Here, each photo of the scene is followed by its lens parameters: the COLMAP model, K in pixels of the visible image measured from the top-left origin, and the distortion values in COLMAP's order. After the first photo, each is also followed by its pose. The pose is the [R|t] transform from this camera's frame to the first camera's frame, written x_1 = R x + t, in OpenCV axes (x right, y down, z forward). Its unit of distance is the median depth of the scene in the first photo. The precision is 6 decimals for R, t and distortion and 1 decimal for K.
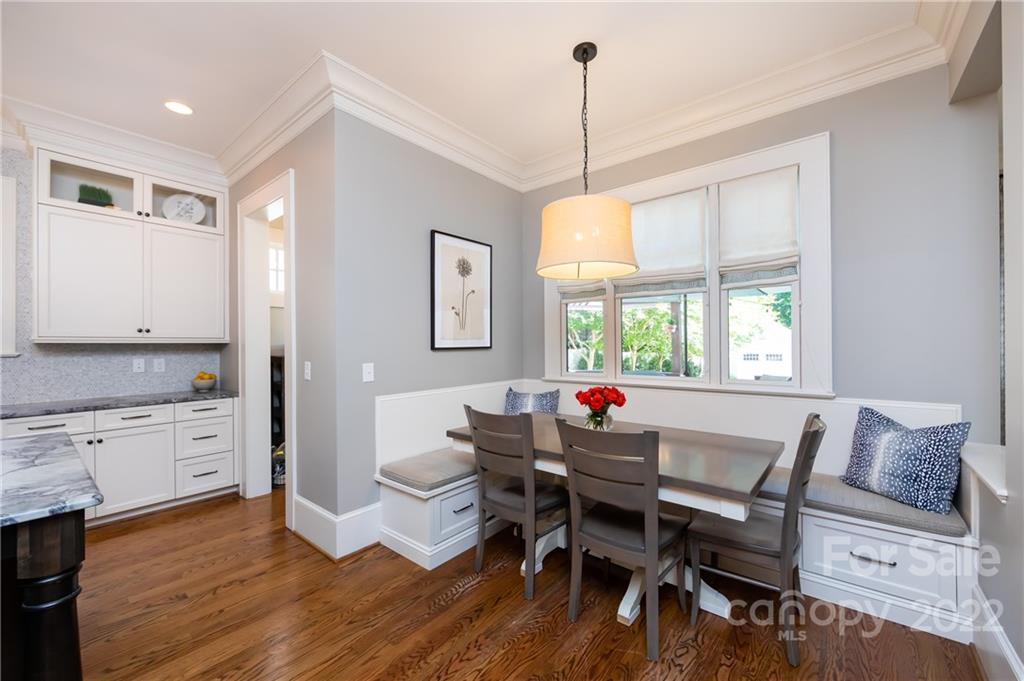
lens RADIAL K [[404.0, 0, 512.0], [0, 404.0, 340.5], [0, 0, 1]] dist [-0.000453, -0.000131]
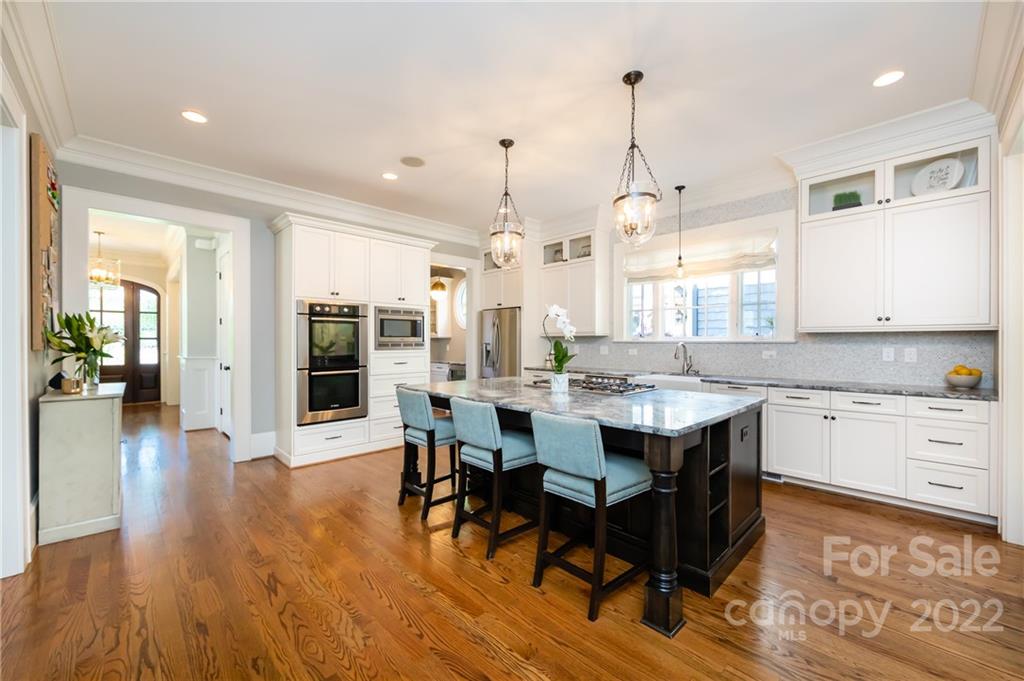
lens RADIAL K [[404.0, 0, 512.0], [0, 404.0, 340.5], [0, 0, 1]] dist [-0.000453, -0.000131]
pose [[-0.111670, 0.005744, -0.993729, 0.177149], [0.011951, 0.999919, 0.004437, 0.013073], [0.993674, -0.011381, -0.111729, 0.201206]]
